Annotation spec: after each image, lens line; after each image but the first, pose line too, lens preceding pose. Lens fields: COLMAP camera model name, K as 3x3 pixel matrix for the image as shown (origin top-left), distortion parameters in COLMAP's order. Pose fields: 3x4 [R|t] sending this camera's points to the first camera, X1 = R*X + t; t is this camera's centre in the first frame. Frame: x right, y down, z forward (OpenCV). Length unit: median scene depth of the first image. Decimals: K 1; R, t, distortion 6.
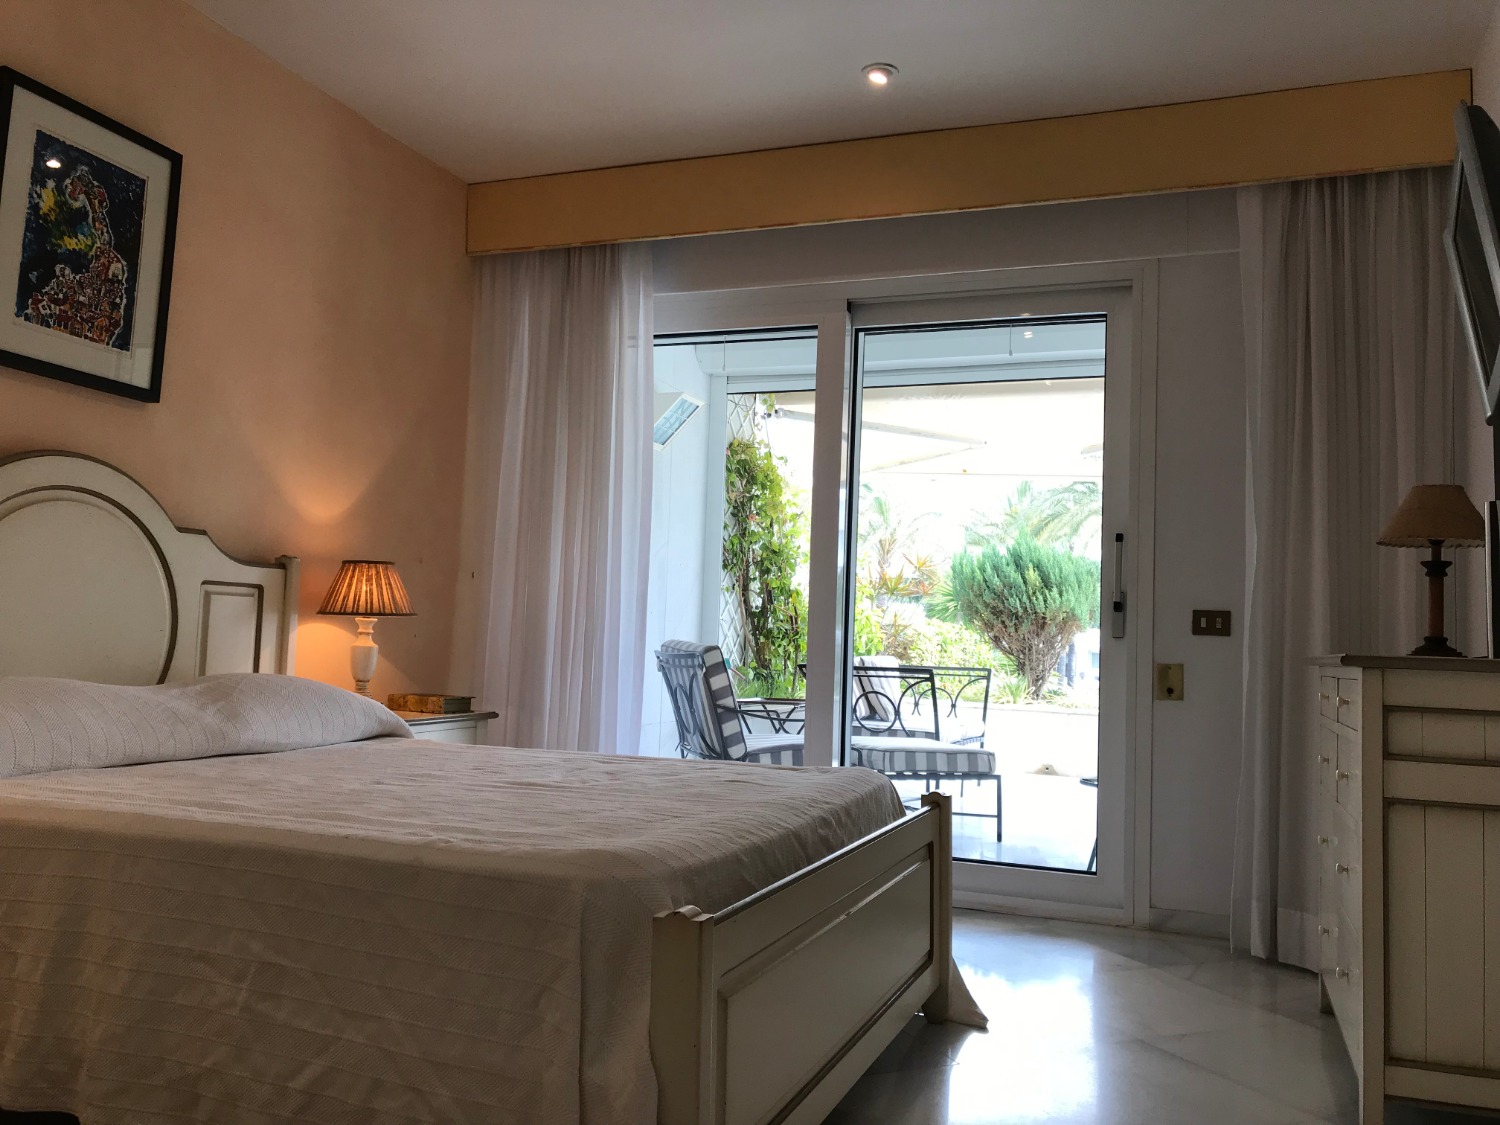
lens RADIAL K [[1213.7, 0, 750.0], [0, 1213.7, 562.5], [0, 0, 1]] dist [-0.003519, -0.003969]
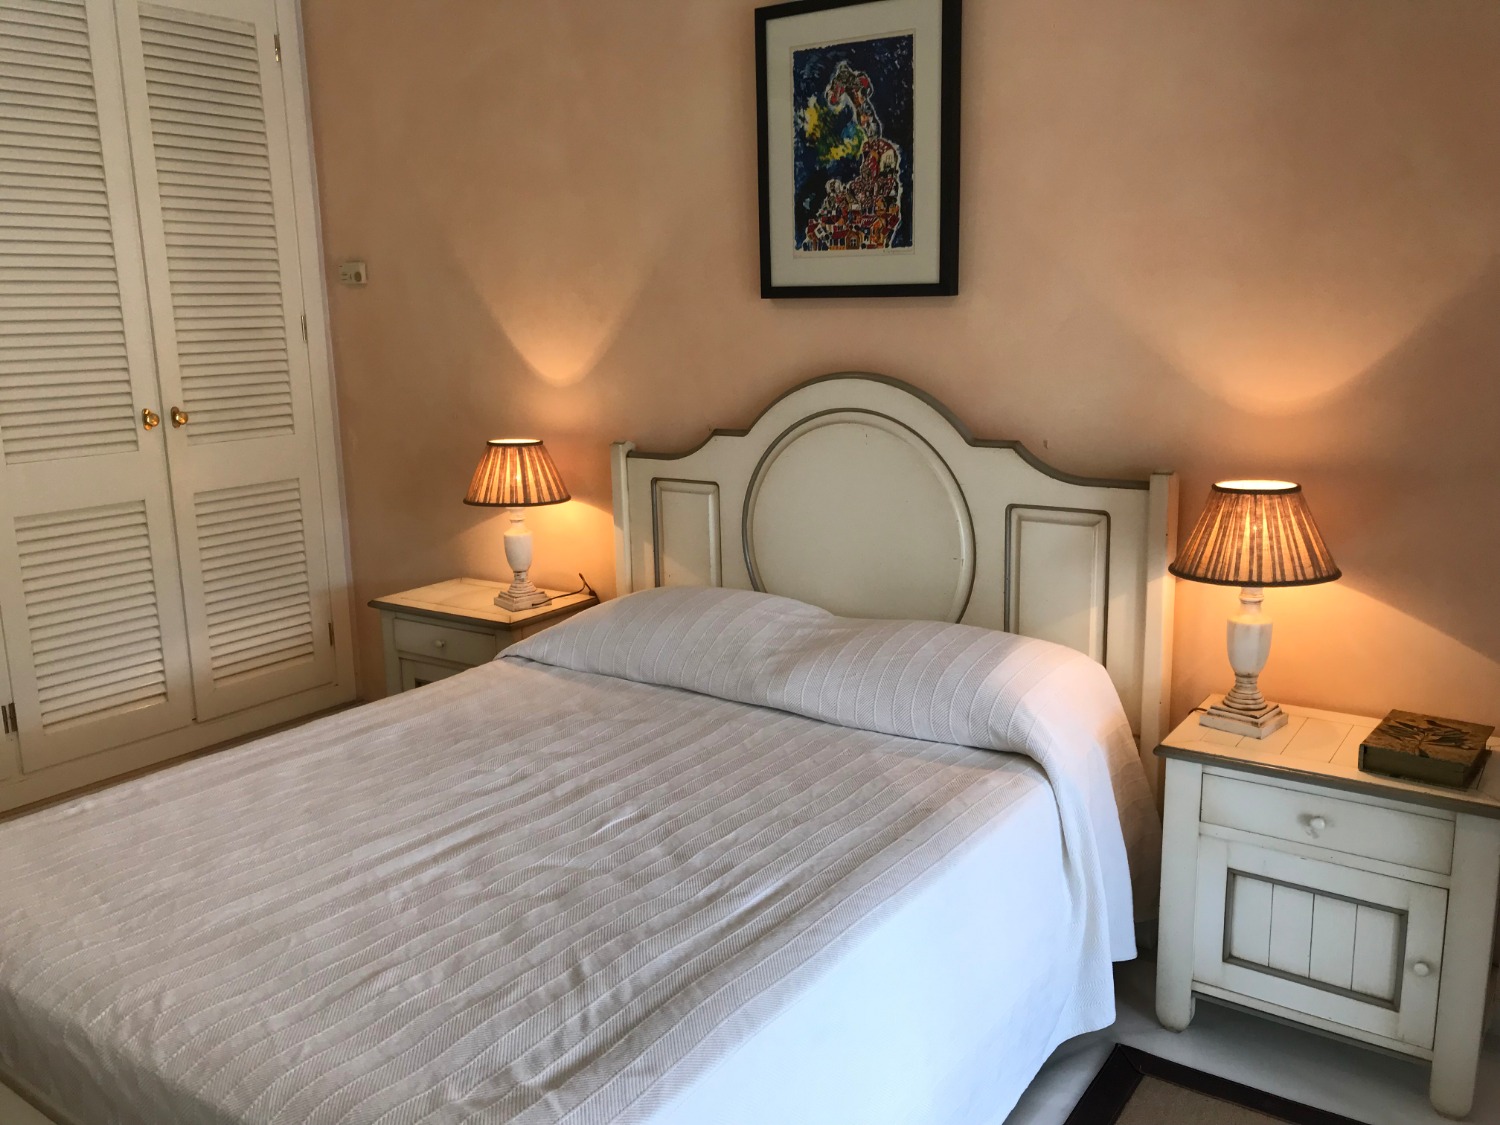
lens RADIAL K [[1213.7, 0, 750.0], [0, 1213.7, 562.5], [0, 0, 1]] dist [-0.003519, -0.003969]
pose [[-0.250276, 0.164083, -0.954169, 0.421293], [0.077993, 0.985748, 0.149056, -0.090572], [0.965028, -0.037114, -0.259507, 1.151919]]
